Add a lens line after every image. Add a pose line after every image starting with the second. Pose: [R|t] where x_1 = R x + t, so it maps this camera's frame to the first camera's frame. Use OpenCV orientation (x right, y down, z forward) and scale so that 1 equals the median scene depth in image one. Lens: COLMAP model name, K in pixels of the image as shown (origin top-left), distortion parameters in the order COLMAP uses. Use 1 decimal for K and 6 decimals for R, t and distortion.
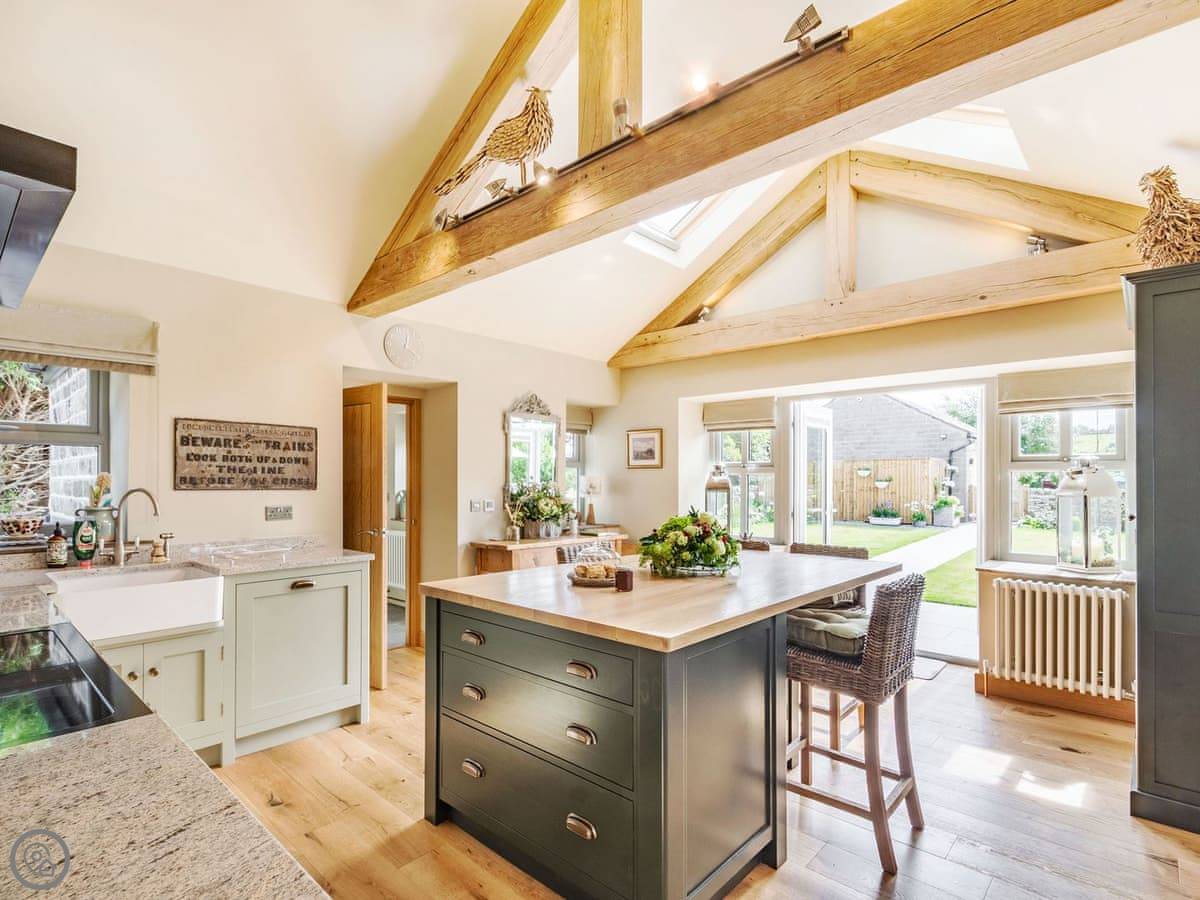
lens RADIAL K [[604.8, 0, 579.7], [0, 604.8, 483.5], [0, 0, 1]] dist [-0.013656, -0.004434]
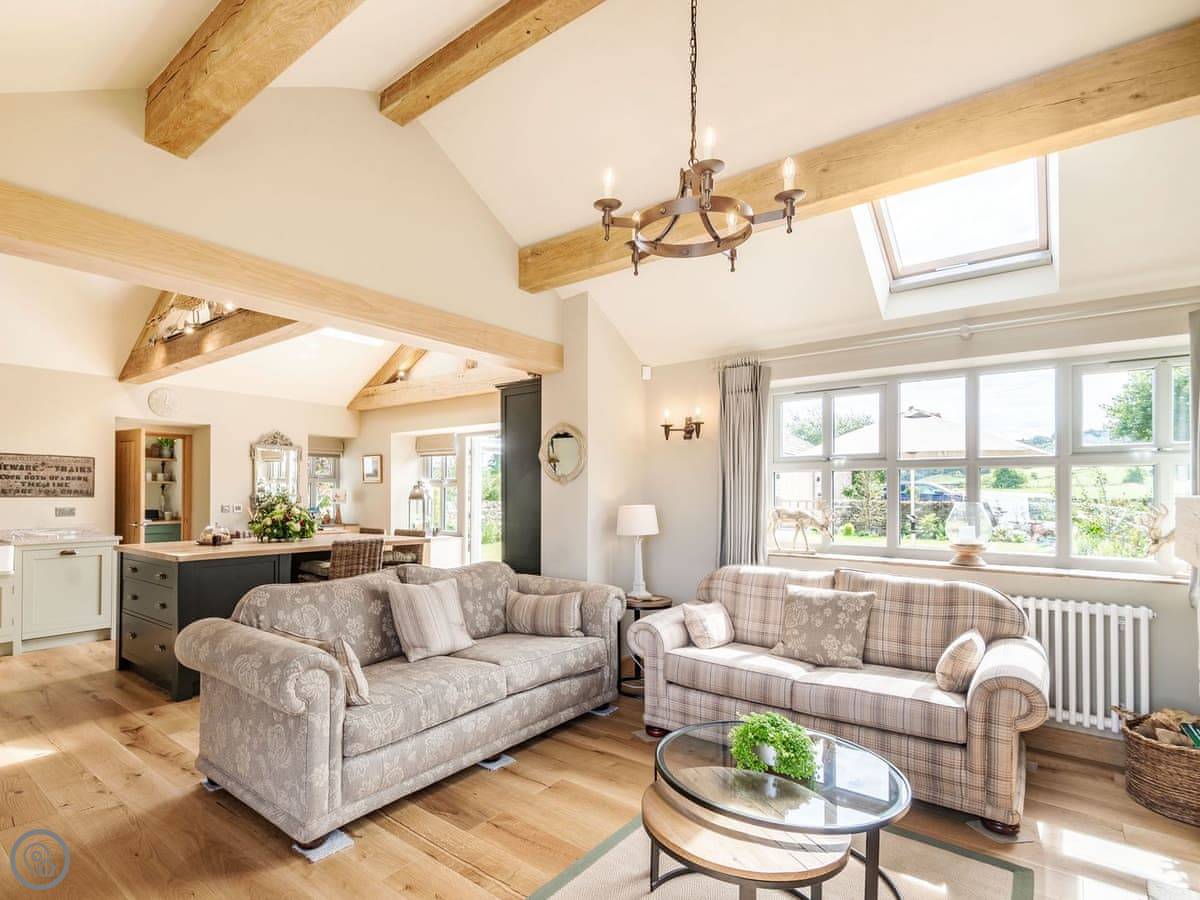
lens RADIAL K [[604.8, 0, 548.6], [0, 604.8, 489.8], [0, 0, 1]] dist [-0.013656, -0.004434]
pose [[0.996469, 0.000928, 0.083958, 0.606863], [-0.000078, 0.999949, -0.010118, 0.007003], [-0.083963, 0.010075, 0.996418, -0.644631]]
